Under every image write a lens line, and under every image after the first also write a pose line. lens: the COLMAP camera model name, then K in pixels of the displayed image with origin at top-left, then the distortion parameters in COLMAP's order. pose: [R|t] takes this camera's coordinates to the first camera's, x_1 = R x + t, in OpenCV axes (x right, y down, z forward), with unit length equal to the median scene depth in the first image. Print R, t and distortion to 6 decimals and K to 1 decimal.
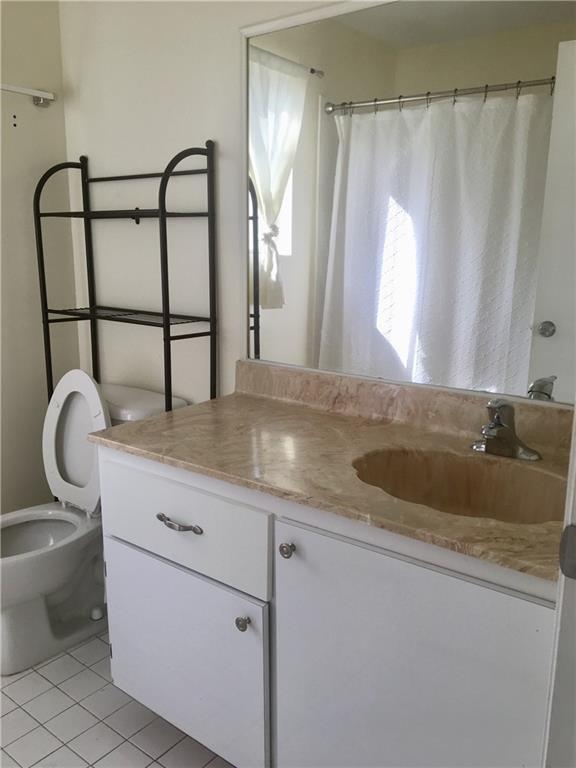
lens RADIAL K [[655.9, 0, 288.0], [0, 655.9, 384.0], [0, 0, 1]] dist [0.001183, 0.000220]
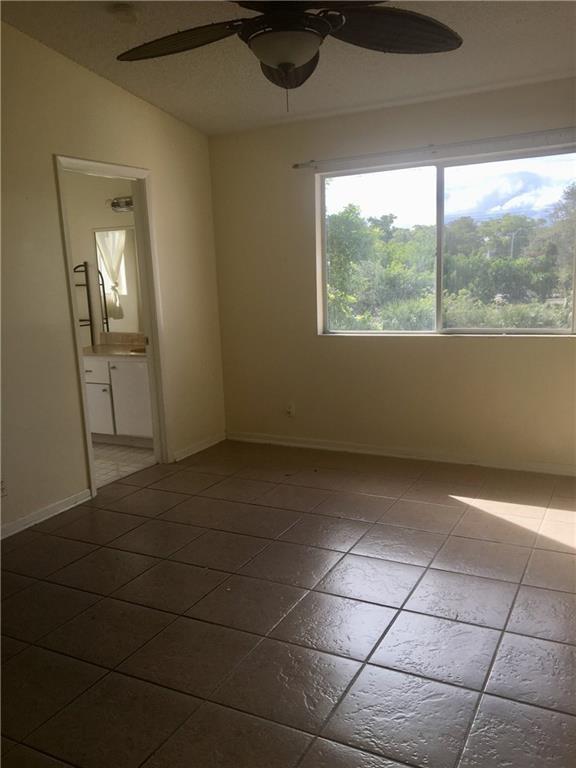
lens RADIAL K [[655.9, 0, 288.0], [0, 655.9, 384.0], [0, 0, 1]] dist [0.001183, 0.000220]
pose [[0.982102, -0.080879, 0.170101, 0.231286], [0.087513, 0.995654, -0.031853, 0.358098], [-0.166786, 0.046169, 0.984912, -2.034171]]
